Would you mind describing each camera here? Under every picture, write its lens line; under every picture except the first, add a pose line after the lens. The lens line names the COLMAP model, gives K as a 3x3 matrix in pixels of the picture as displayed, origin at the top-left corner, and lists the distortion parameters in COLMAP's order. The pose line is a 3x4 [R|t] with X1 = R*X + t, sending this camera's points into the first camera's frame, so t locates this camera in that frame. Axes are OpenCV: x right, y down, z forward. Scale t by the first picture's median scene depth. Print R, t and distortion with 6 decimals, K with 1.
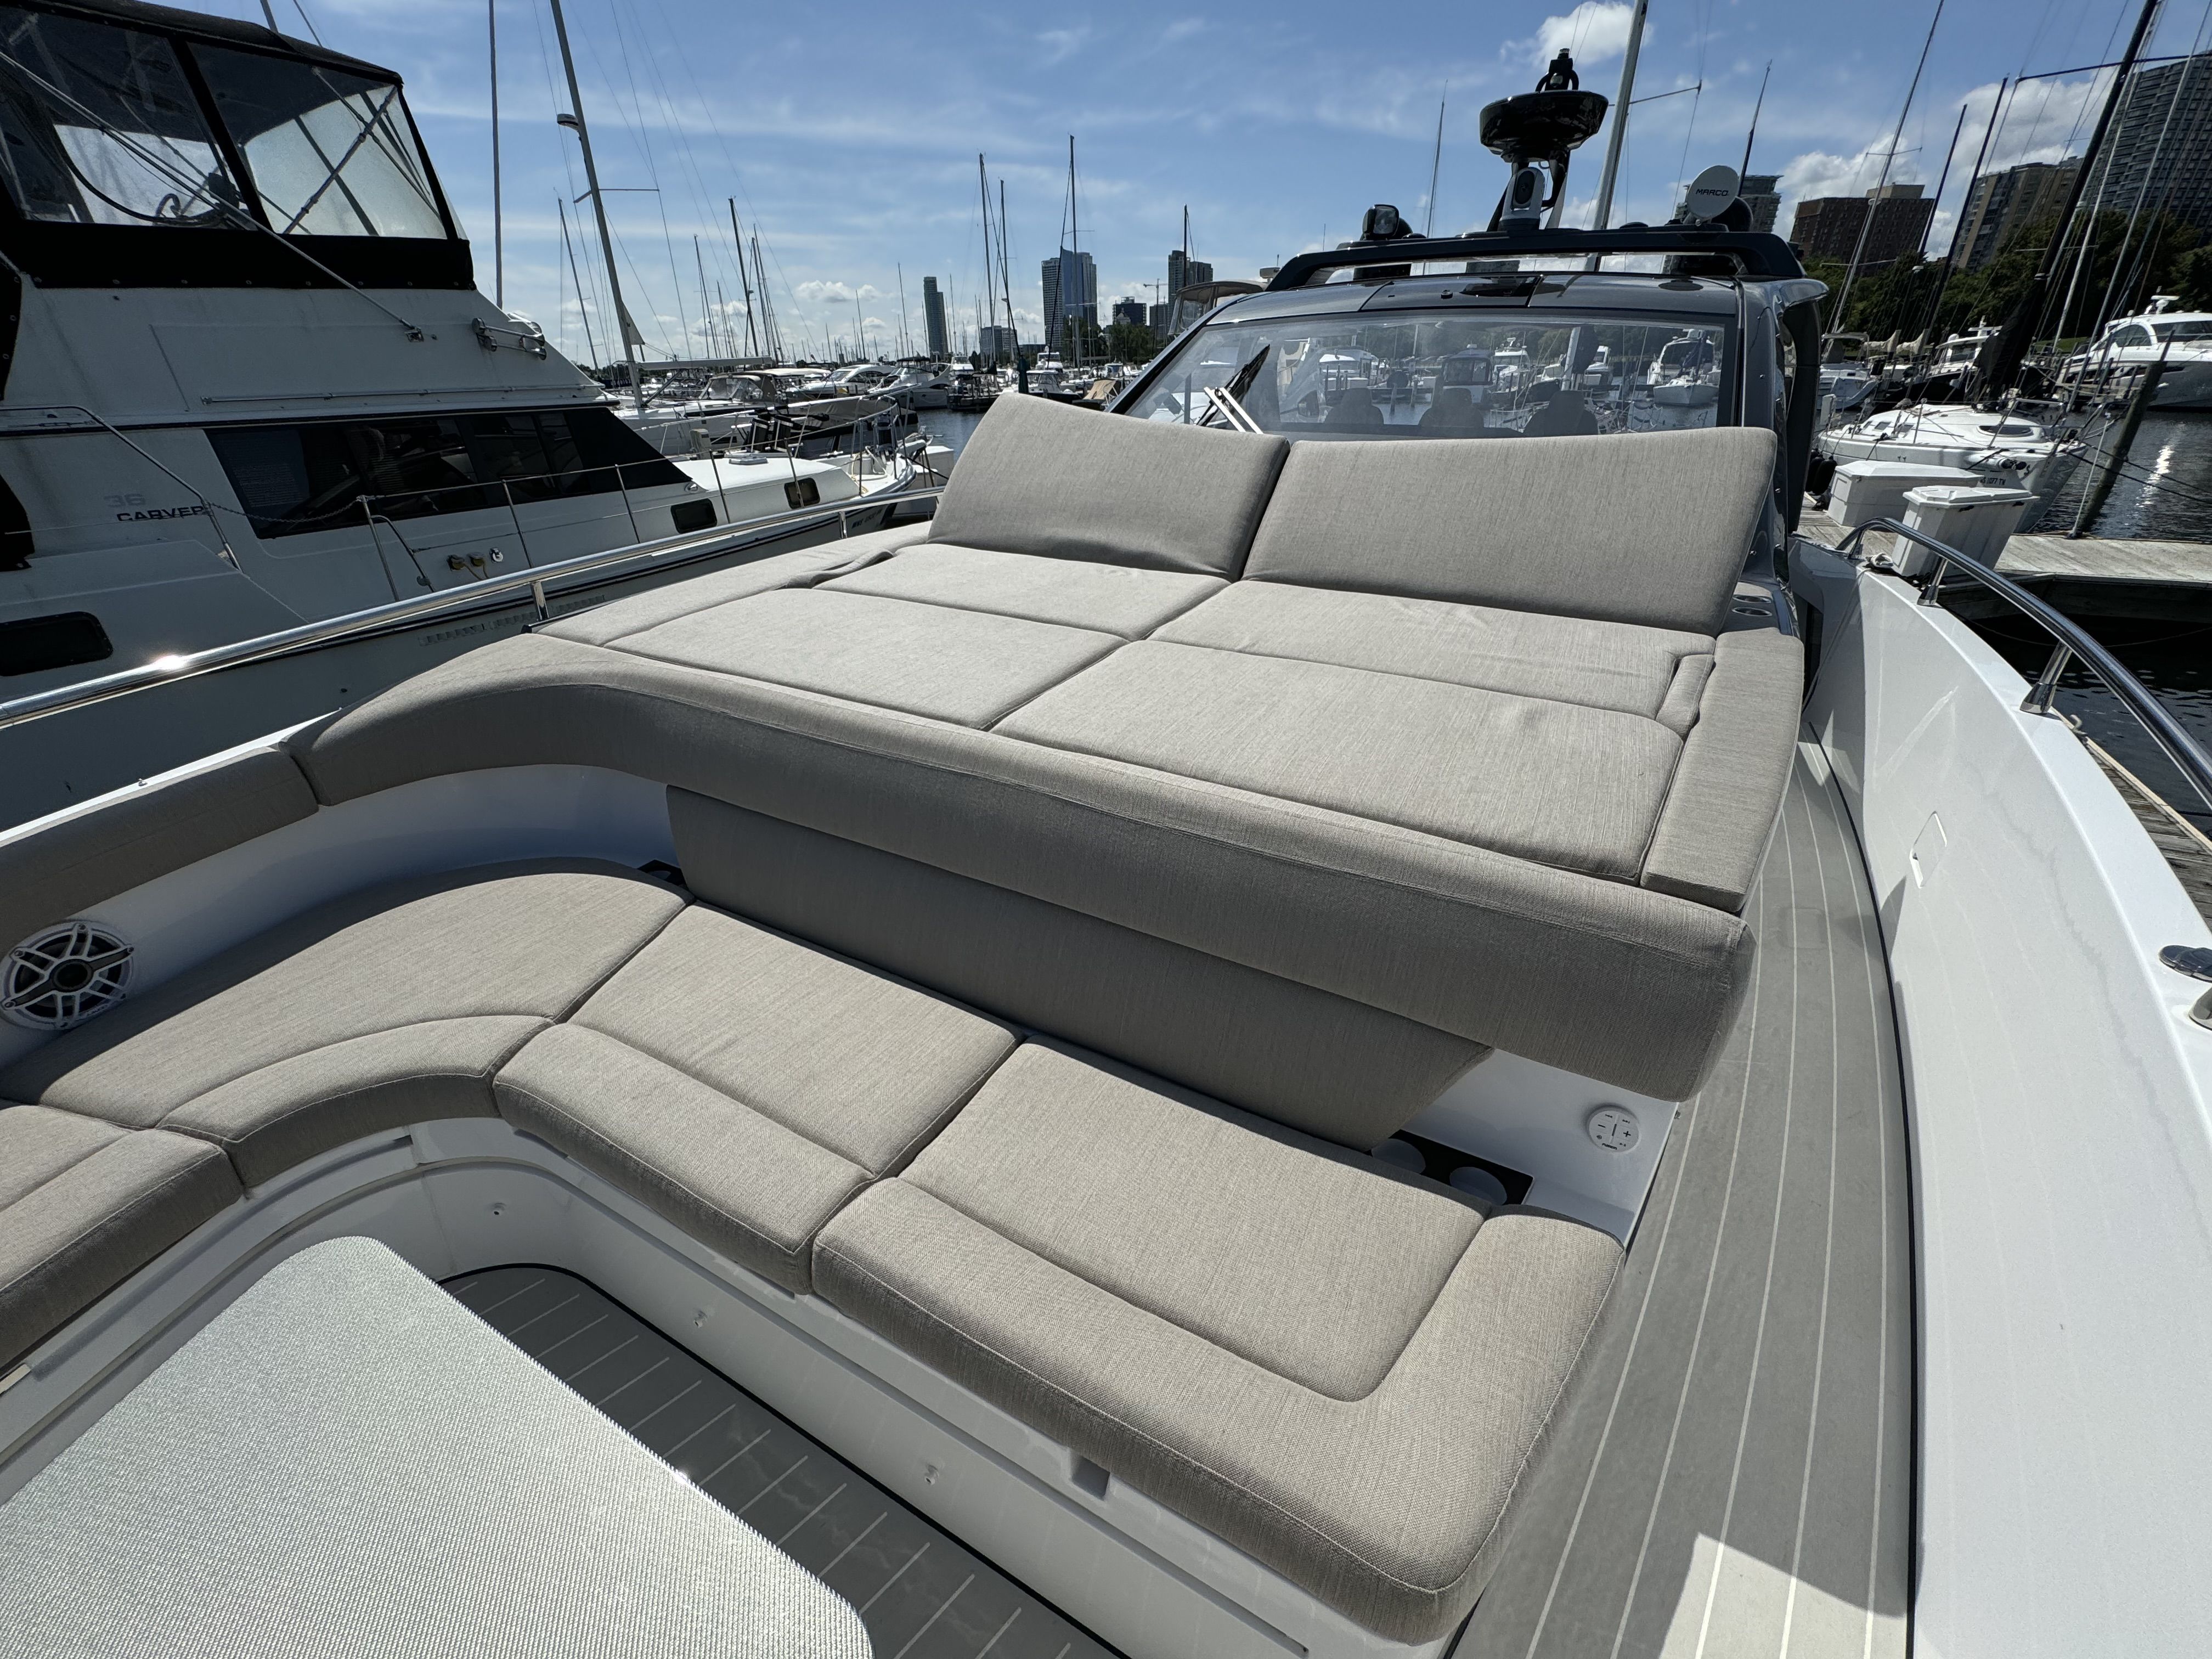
lens RADIAL K [[887.7, 0, 1096.9], [0, 887.7, 837.8], [0, 0, 1]] dist [-0.002111, -0.000039]
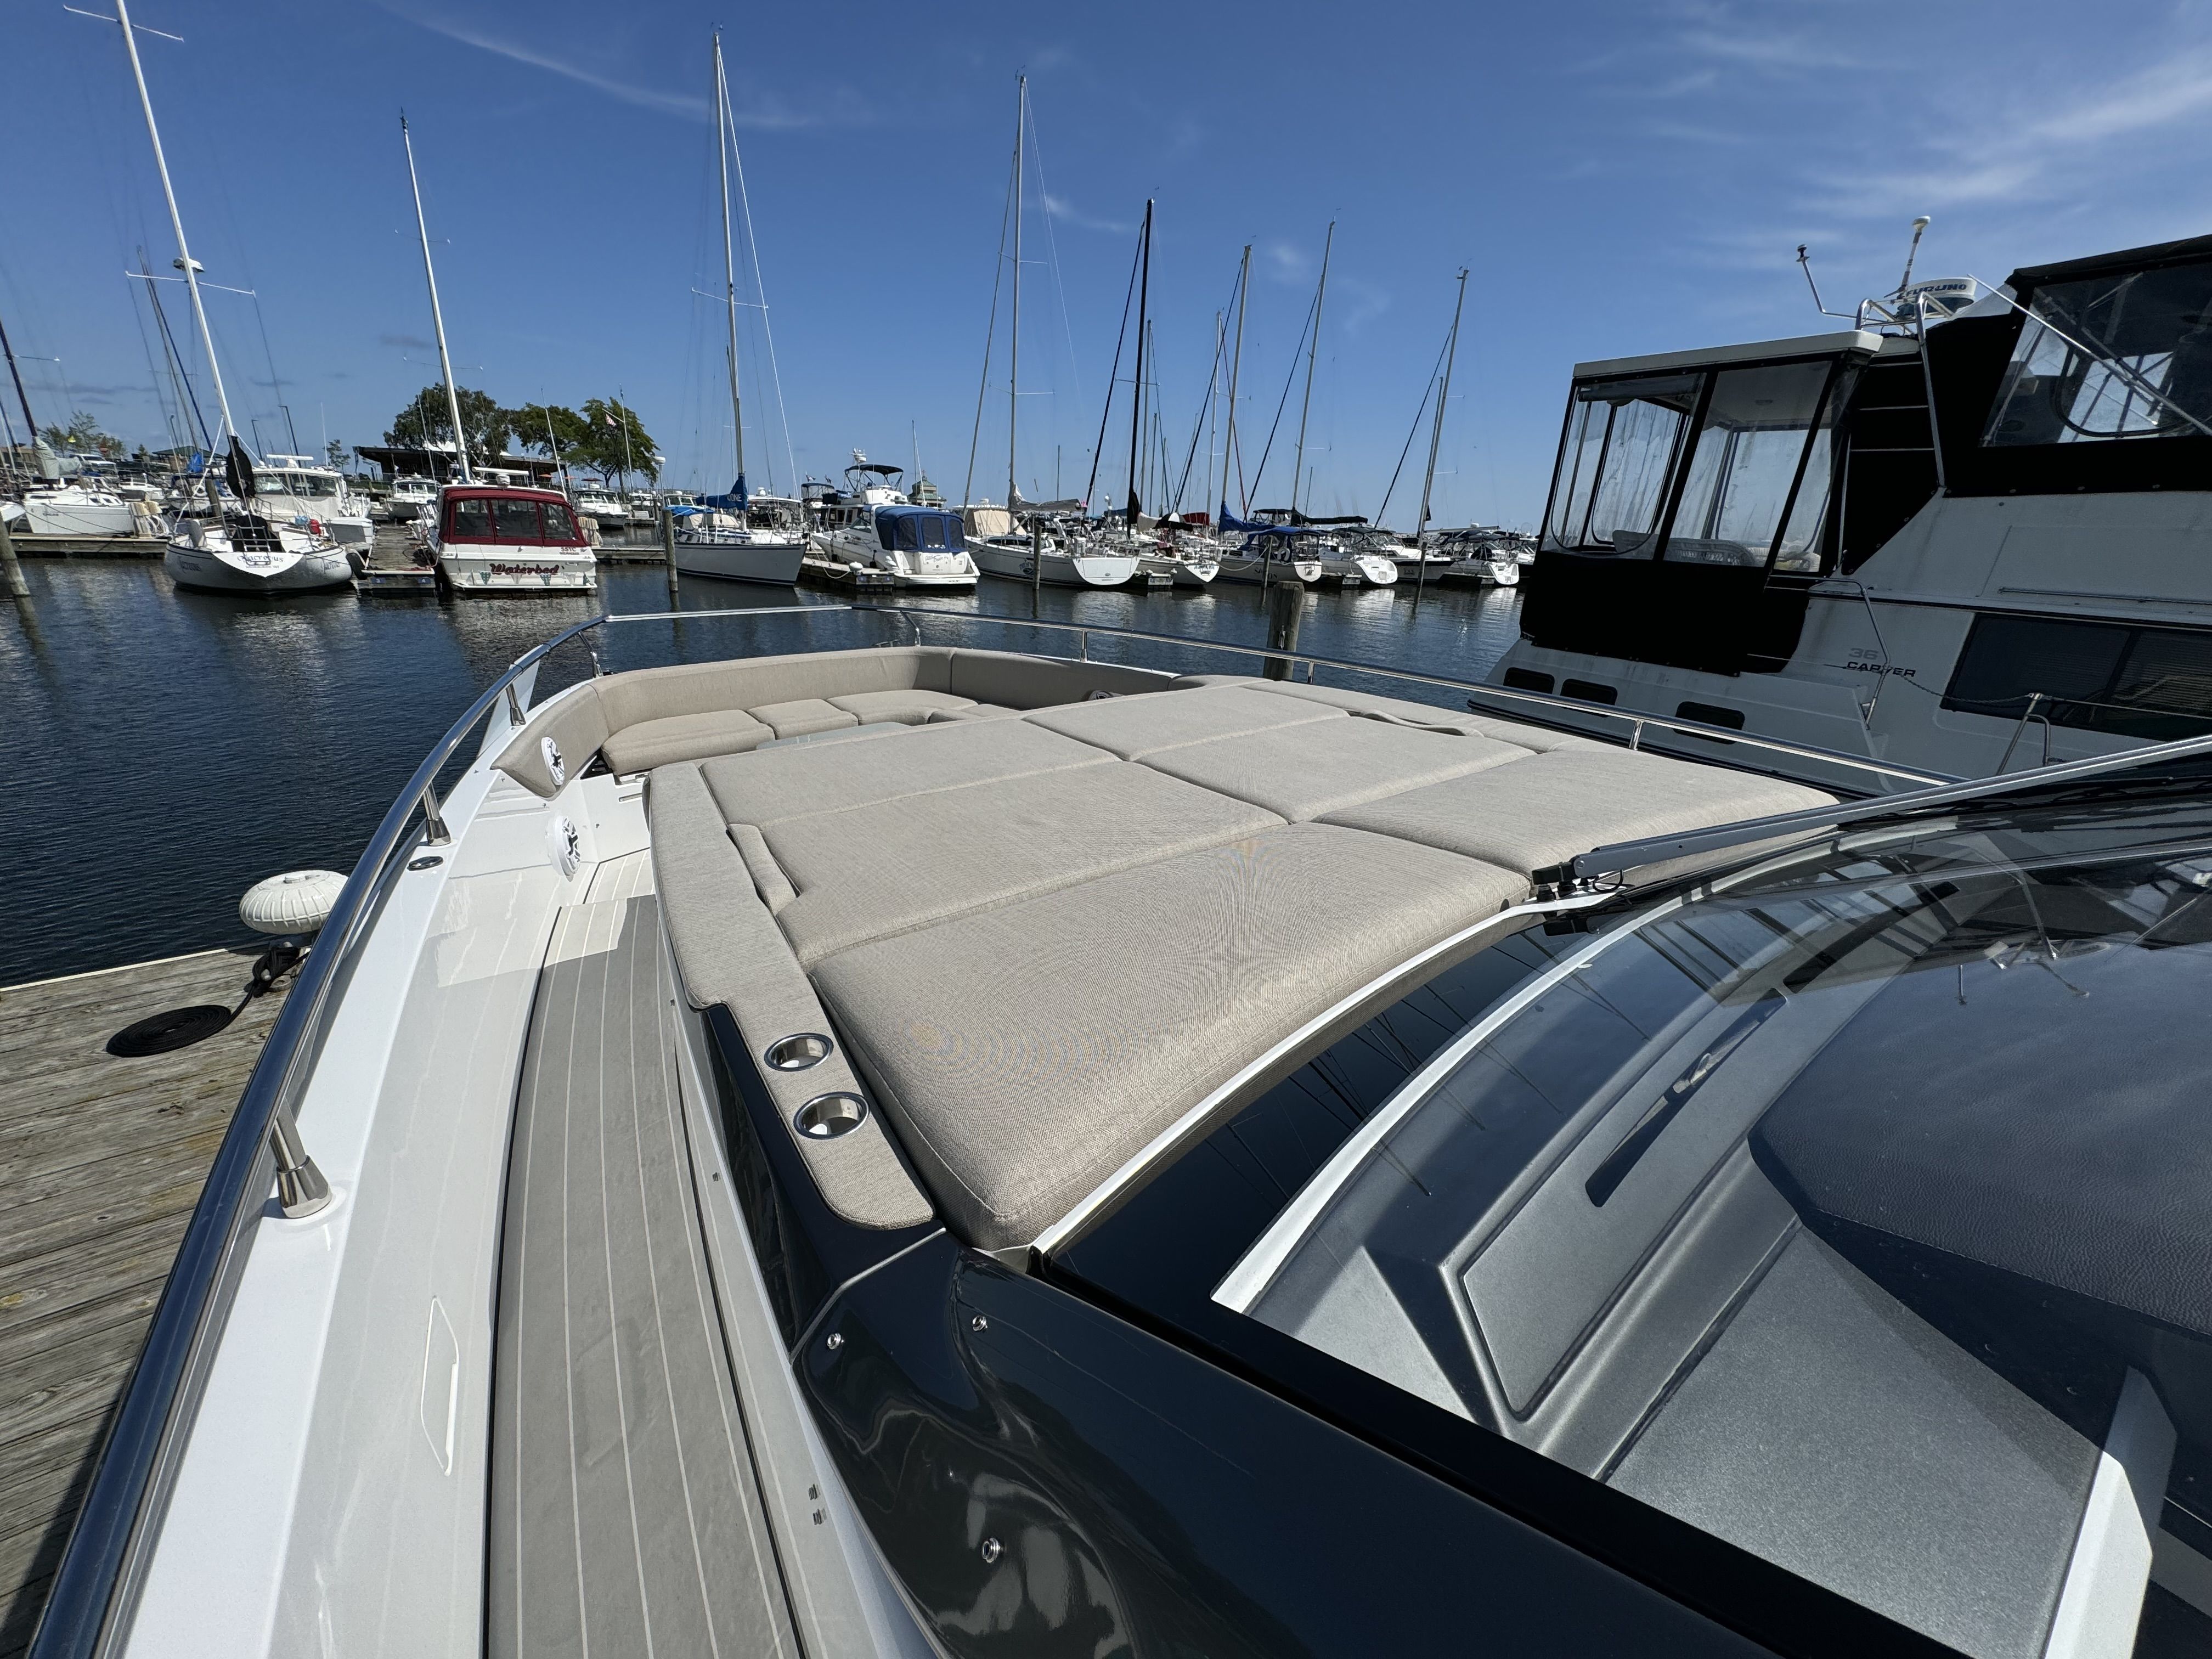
lens RADIAL K [[887.7, 0, 1105.3], [0, 887.7, 825.9], [0, 0, 1]] dist [-0.002111, -0.000039]
pose [[-0.419068, 0.302914, -0.855935, 1.600928], [-0.460643, 0.741442, 0.487926, -1.037052], [0.782426, 0.598755, -0.171179, 1.708723]]
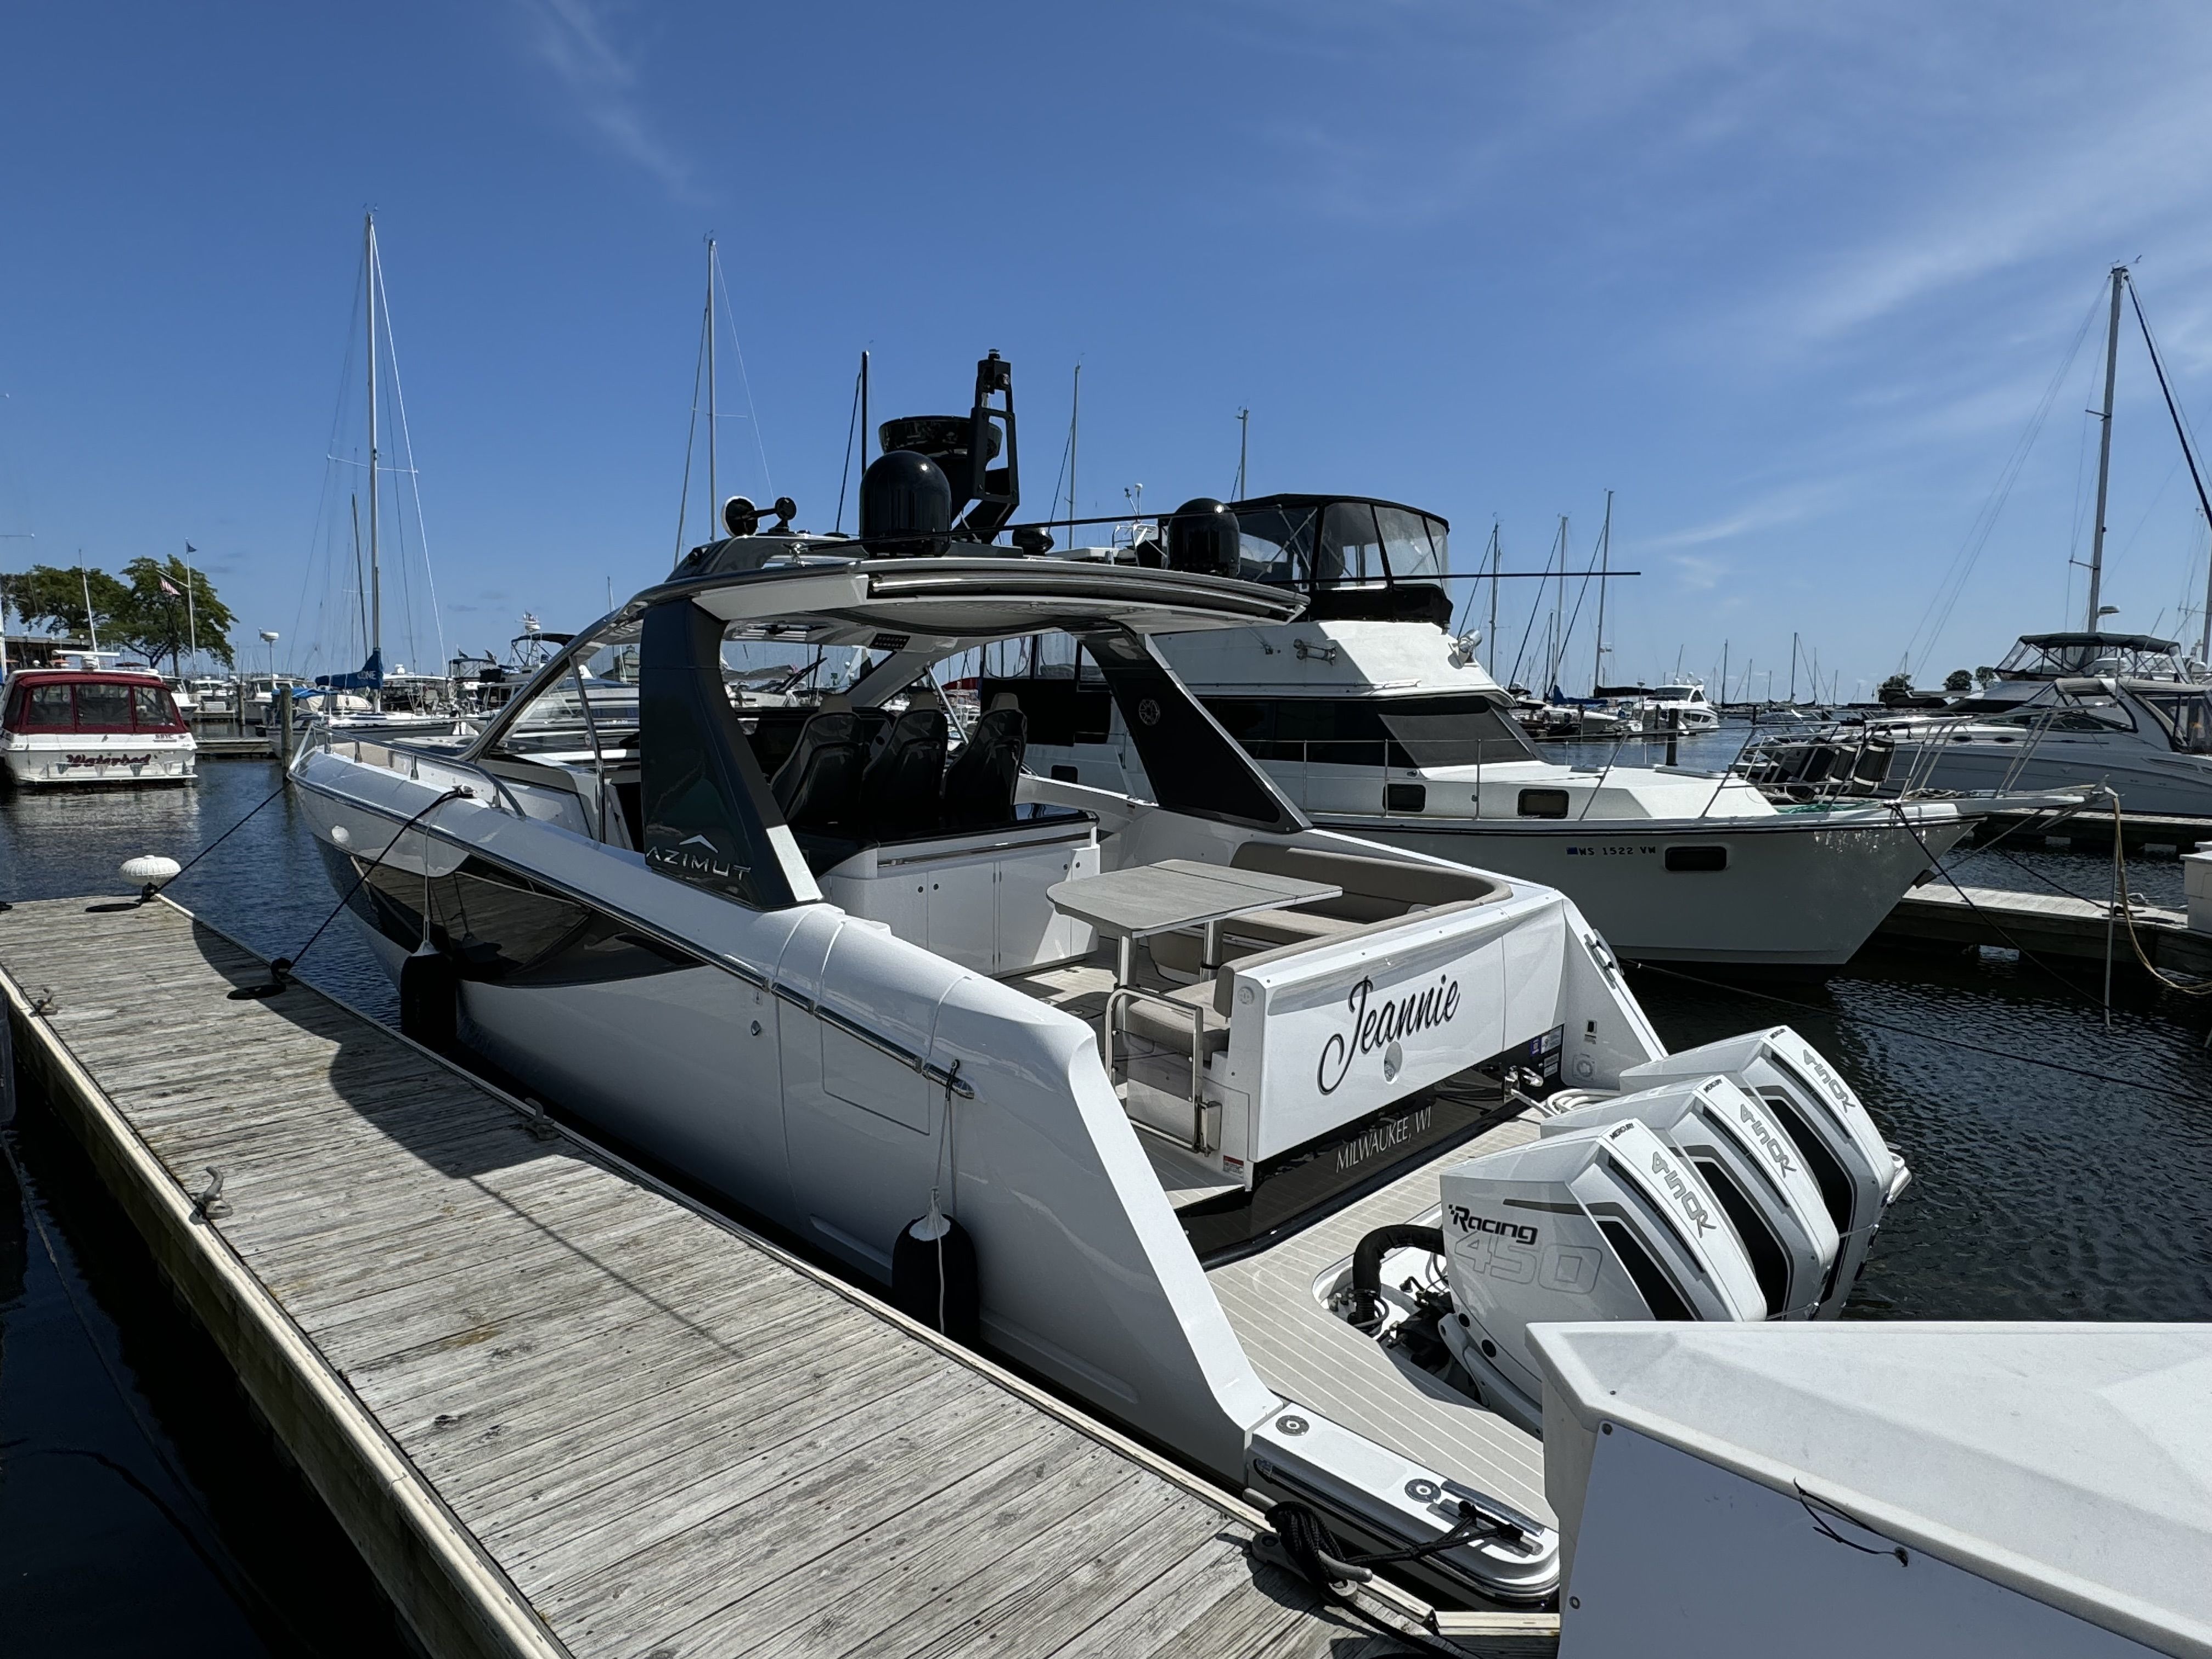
lens RADIAL K [[1299.6, 0, 1090.6], [0, 1299.6, 832.5], [0, 0, 1]] dist [0.007715, 0.000559]
pose [[-0.284487, 0.122263, -0.950852, 6.246204], [-0.456106, 0.855129, 0.246417, -2.945118], [0.843229, 0.503792, -0.187508, 5.454390]]
